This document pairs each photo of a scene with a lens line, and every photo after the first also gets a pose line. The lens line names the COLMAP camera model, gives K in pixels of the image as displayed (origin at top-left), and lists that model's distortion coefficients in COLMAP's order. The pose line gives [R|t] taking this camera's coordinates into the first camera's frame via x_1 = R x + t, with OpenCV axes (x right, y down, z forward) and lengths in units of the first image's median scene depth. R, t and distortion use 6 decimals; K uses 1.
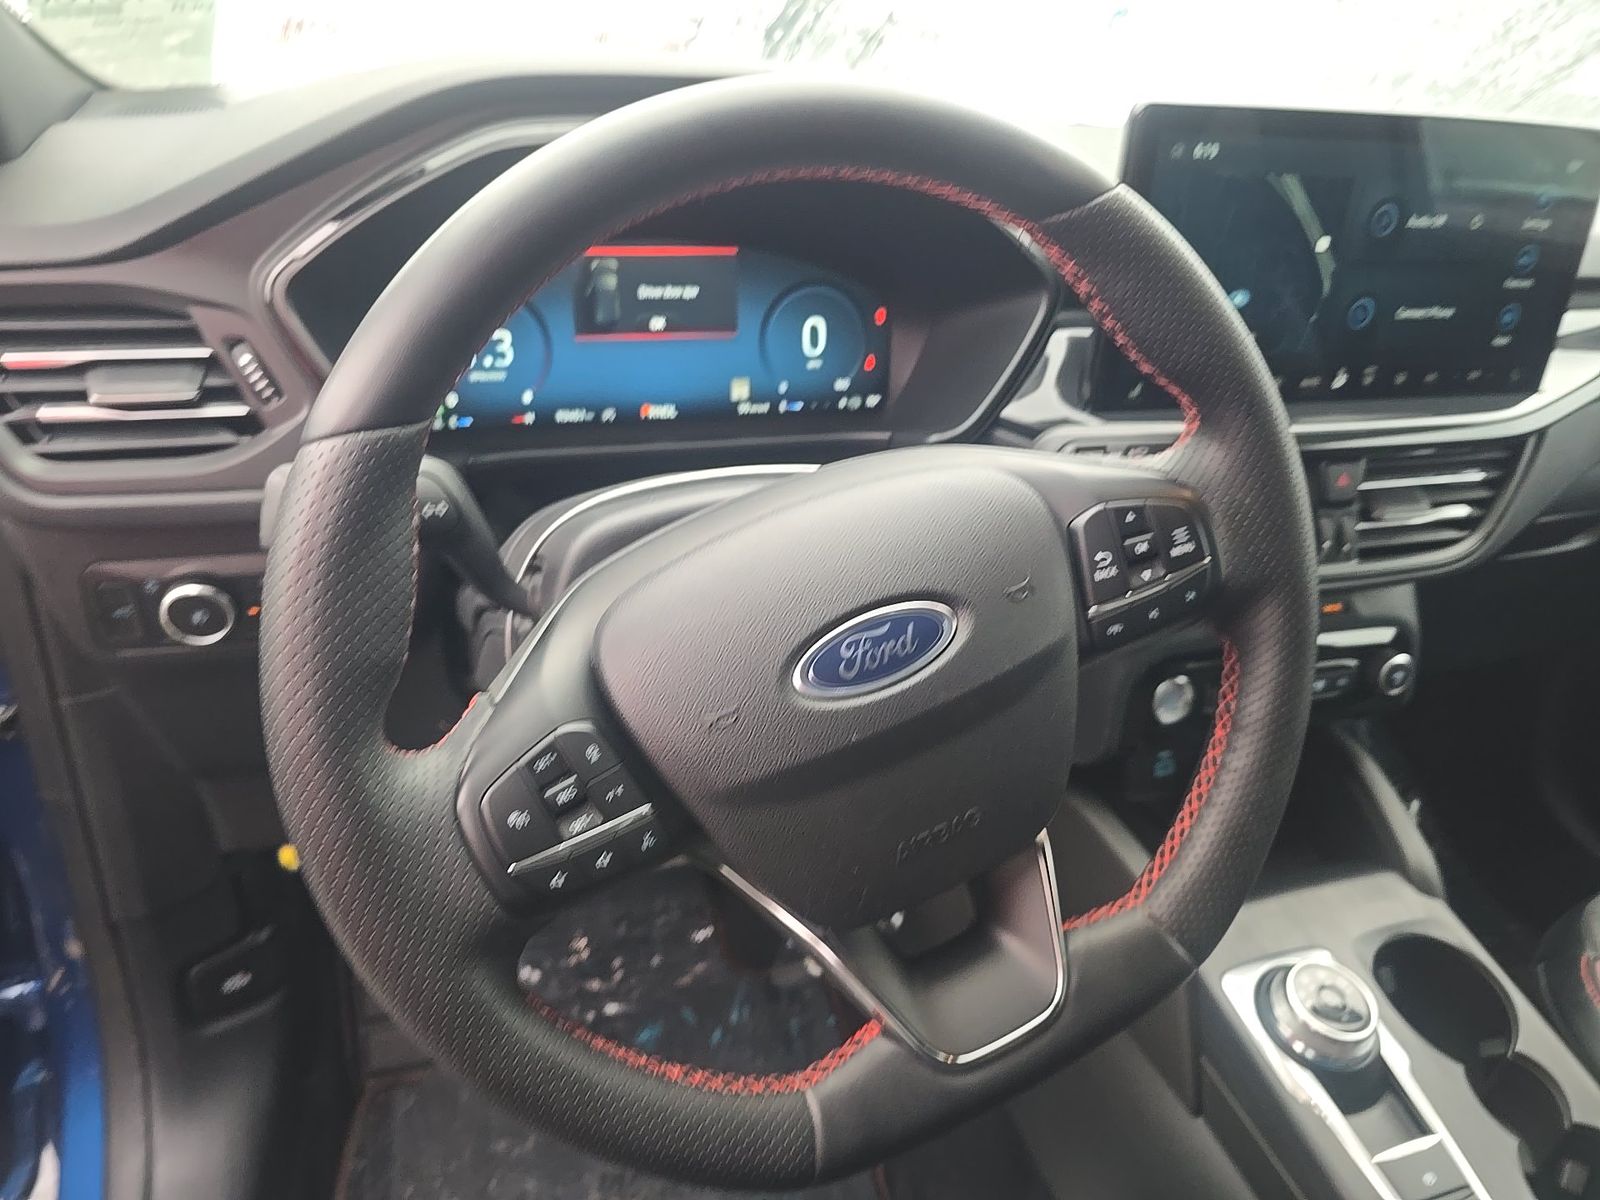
lens RADIAL K [[1082.0, 0, 797.1], [0, 1082.0, 562.1], [0, 0, 1]] dist [0.049342, -0.050834]
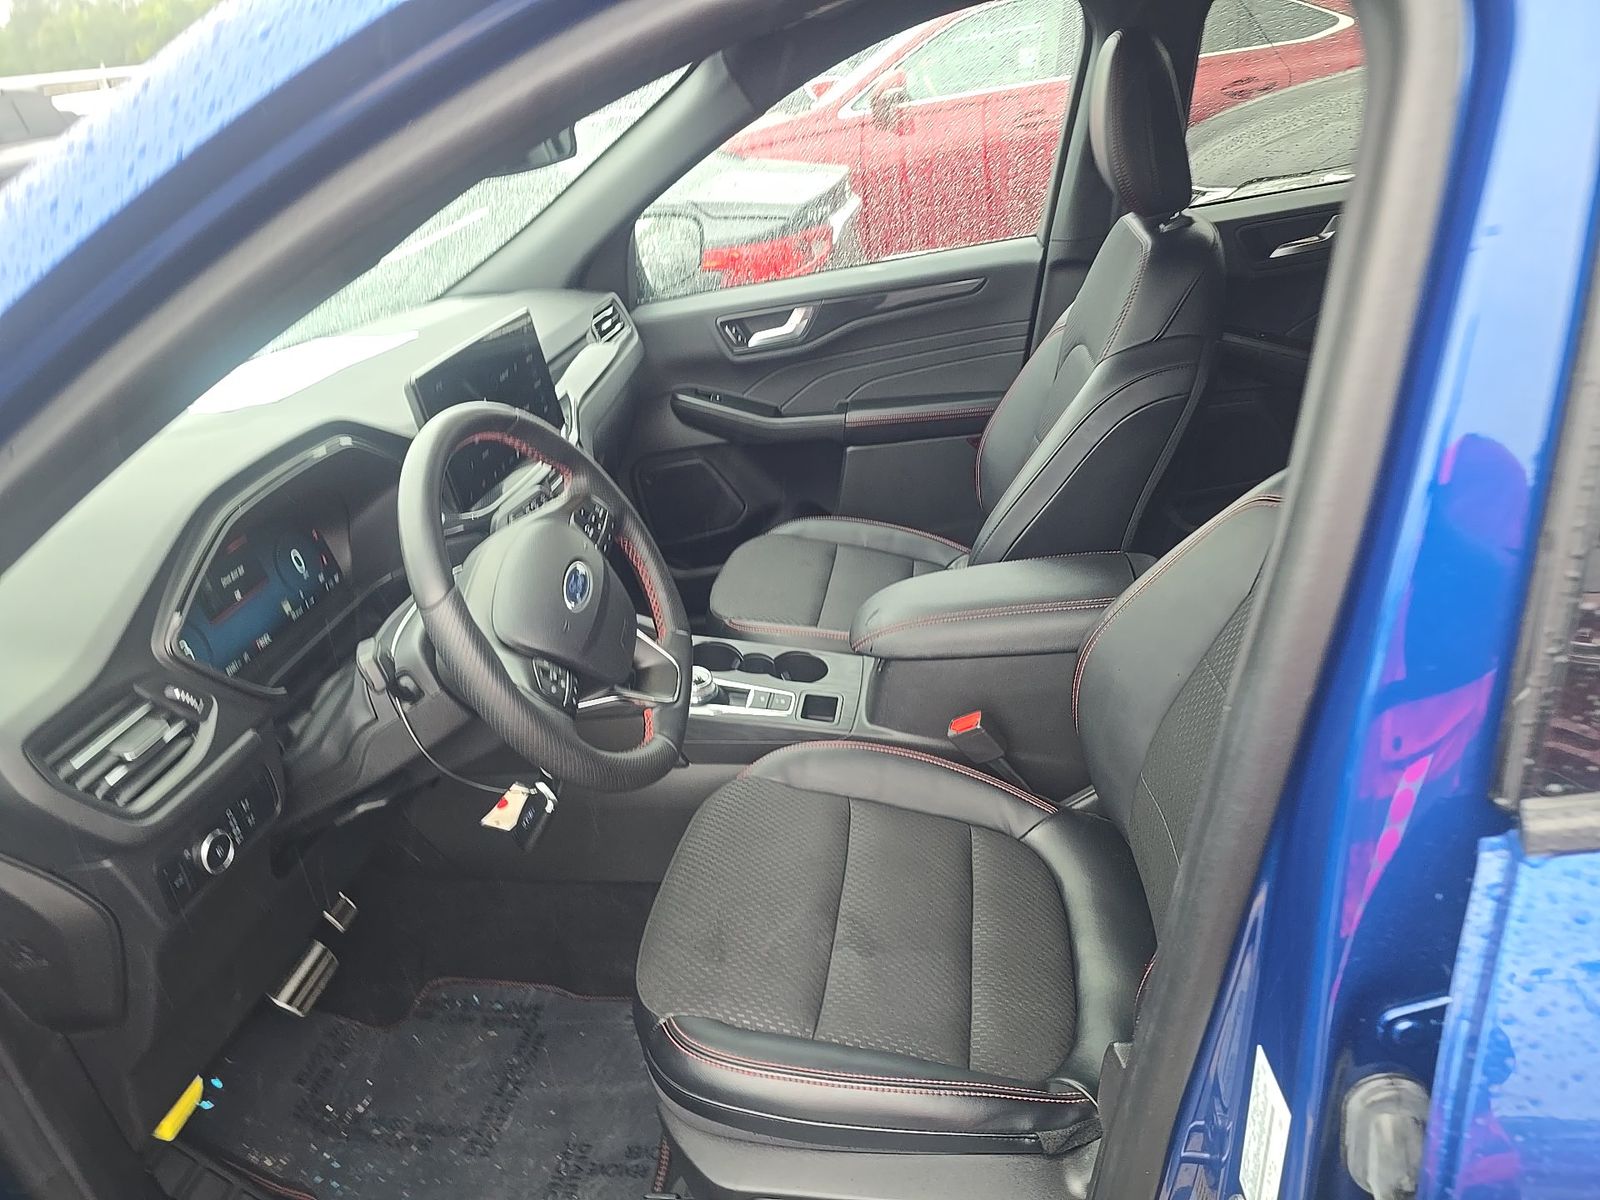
lens RADIAL K [[1075.8, 0, 800.9], [0, 1075.8, 548.9], [0, 0, 1]] dist [0.084703, -0.097877]
pose [[0.453003, -0.490256, 0.744605, -0.990799], [0.567003, 0.802964, 0.183727, -0.101691], [-0.687965, 0.338964, 0.641723, -0.710814]]
